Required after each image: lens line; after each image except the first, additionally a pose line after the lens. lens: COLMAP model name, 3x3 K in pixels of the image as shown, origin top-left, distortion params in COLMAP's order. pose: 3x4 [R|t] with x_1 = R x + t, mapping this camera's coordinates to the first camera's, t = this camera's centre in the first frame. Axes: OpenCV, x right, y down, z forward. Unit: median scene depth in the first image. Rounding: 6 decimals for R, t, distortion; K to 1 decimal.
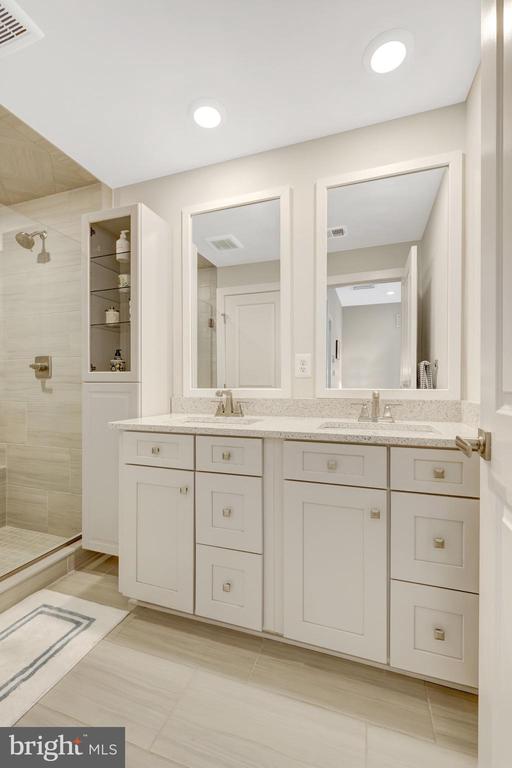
lens RADIAL K [[338.9, 0, 256.8], [0, 338.9, 384.2], [0, 0, 1]] dist [-0.003305, 0.000037]
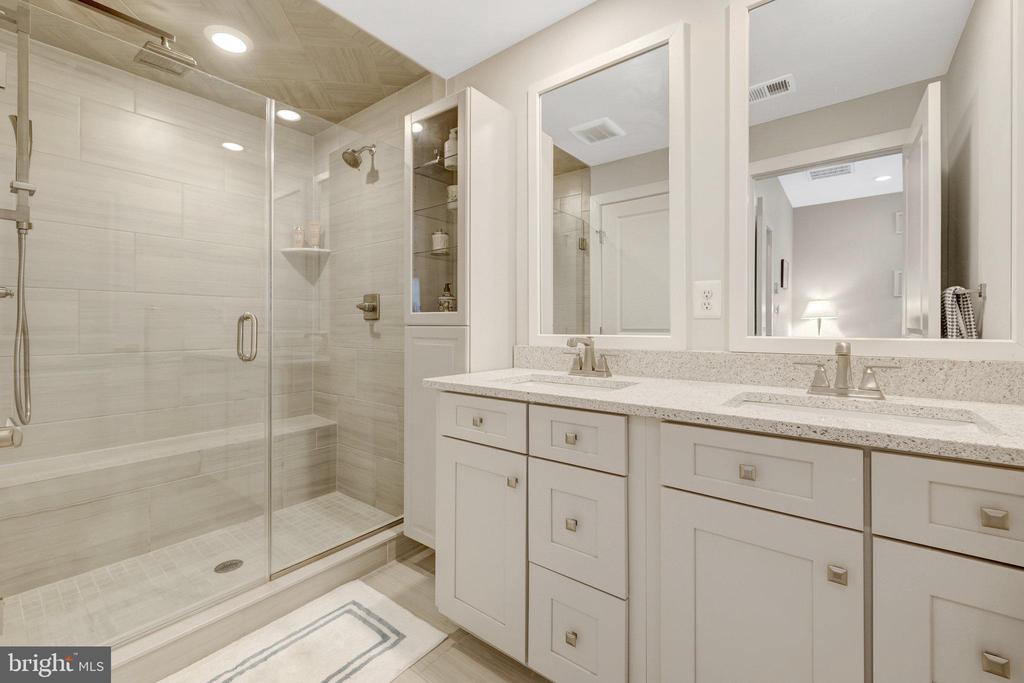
lens RADIAL K [[437.7, 0, 508.2], [0, 437.7, 322.7], [0, 0, 1]] dist [0.000123, 0.000314]
pose [[0.943490, -0.001408, -0.331398, 0.054519], [-0.001219, 0.999969, -0.007721, -0.004764], [0.331399, 0.007689, 0.943460, 0.106094]]
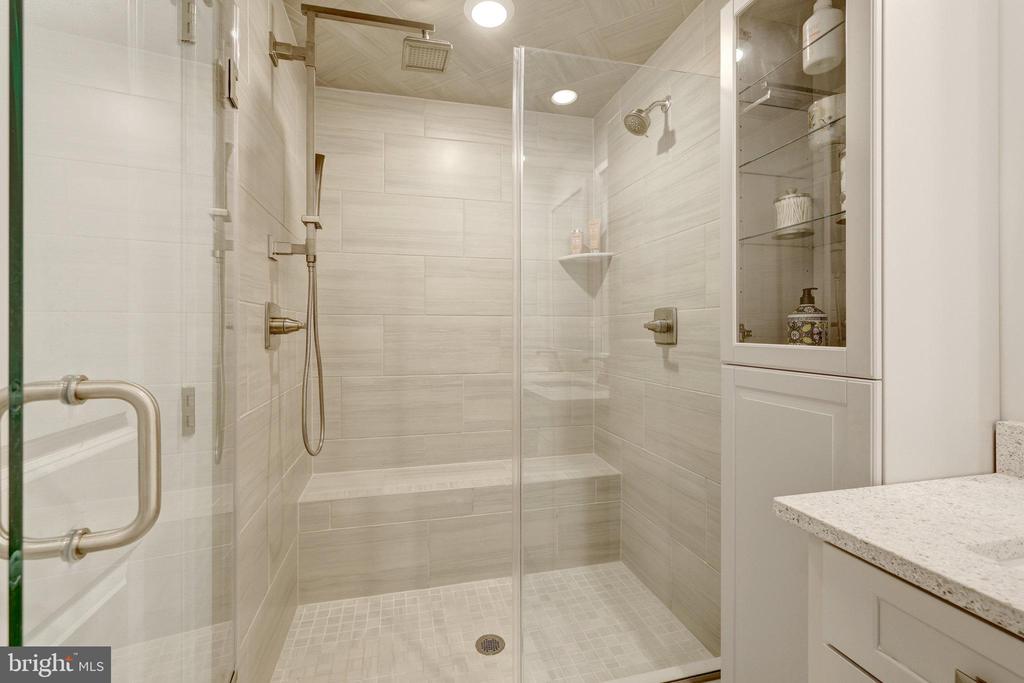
lens RADIAL K [[437.7, 0, 498.3], [0, 437.7, 329.6], [0, 0, 1]] dist [0.000123, 0.000314]
pose [[0.532071, 0.000391, -0.846700, -0.160409], [-0.000871, 1.000000, -0.000085, -0.052139], [0.846699, 0.000783, 0.532071, 0.402027]]
